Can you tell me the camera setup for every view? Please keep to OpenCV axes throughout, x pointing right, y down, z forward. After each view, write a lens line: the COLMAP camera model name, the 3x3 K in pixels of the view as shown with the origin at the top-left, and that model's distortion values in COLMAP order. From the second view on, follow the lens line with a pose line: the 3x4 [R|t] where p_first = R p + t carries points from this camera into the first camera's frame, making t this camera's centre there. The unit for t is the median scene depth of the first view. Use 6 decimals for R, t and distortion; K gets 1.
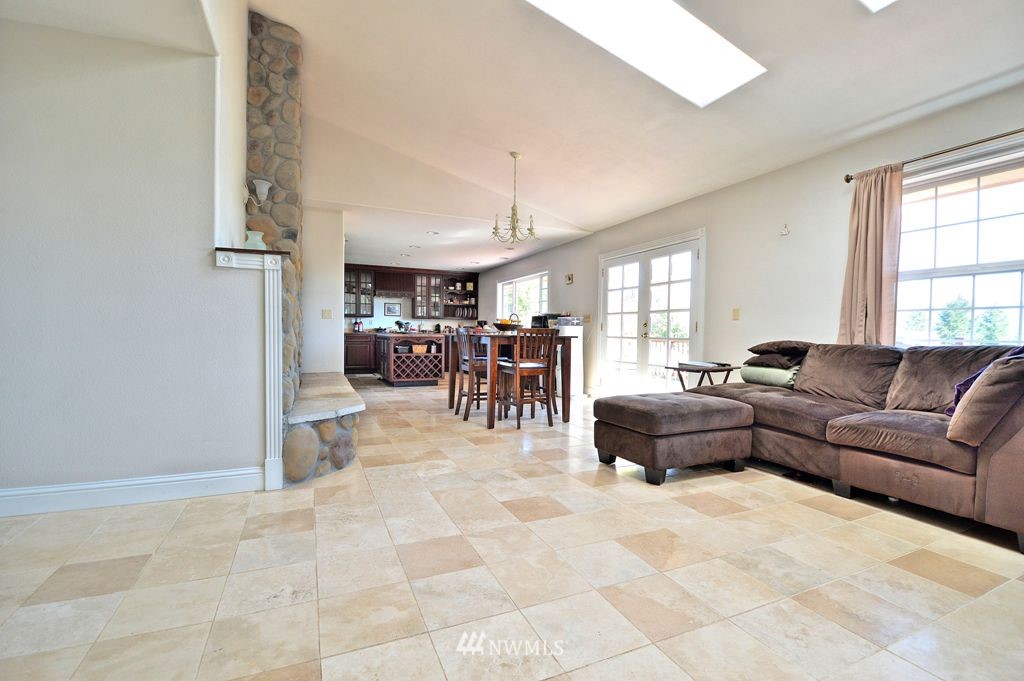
lens RADIAL K [[458.3, 0, 510.9], [0, 458.3, 339.7], [0, 0, 1]] dist [0.000476, -0.000066]
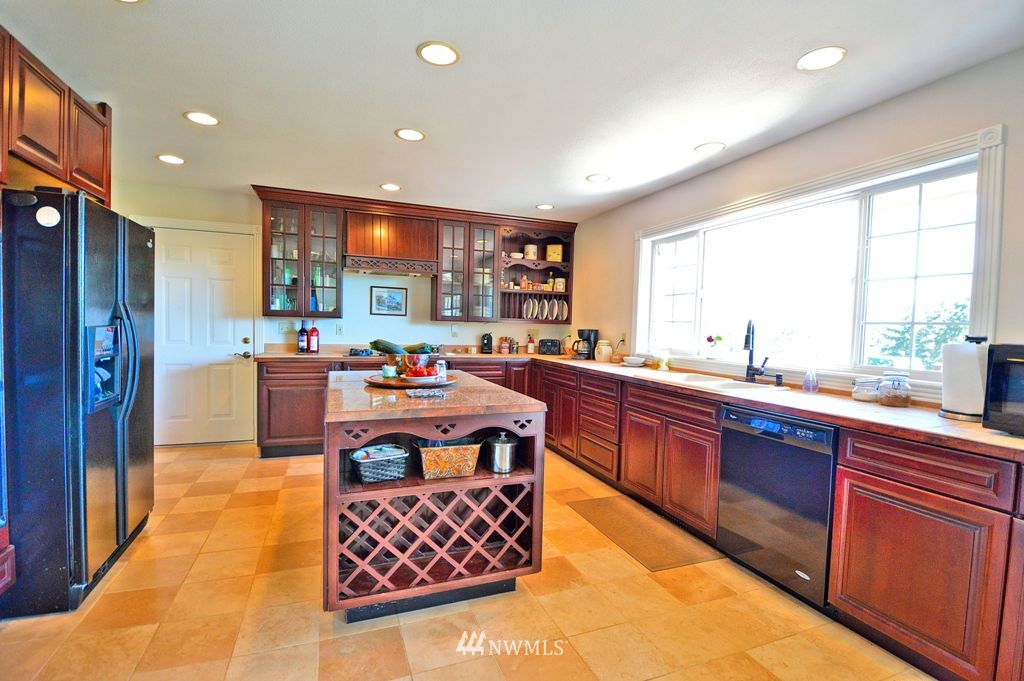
lens RADIAL K [[458.3, 0, 511.5], [0, 458.3, 342.4], [0, 0, 1]] dist [0.000476, -0.000066]
pose [[0.998512, 0.017405, -0.051681, -0.110251], [-0.016125, 0.999556, 0.025069, -0.037266], [0.052094, -0.024198, 0.998349, 0.539011]]
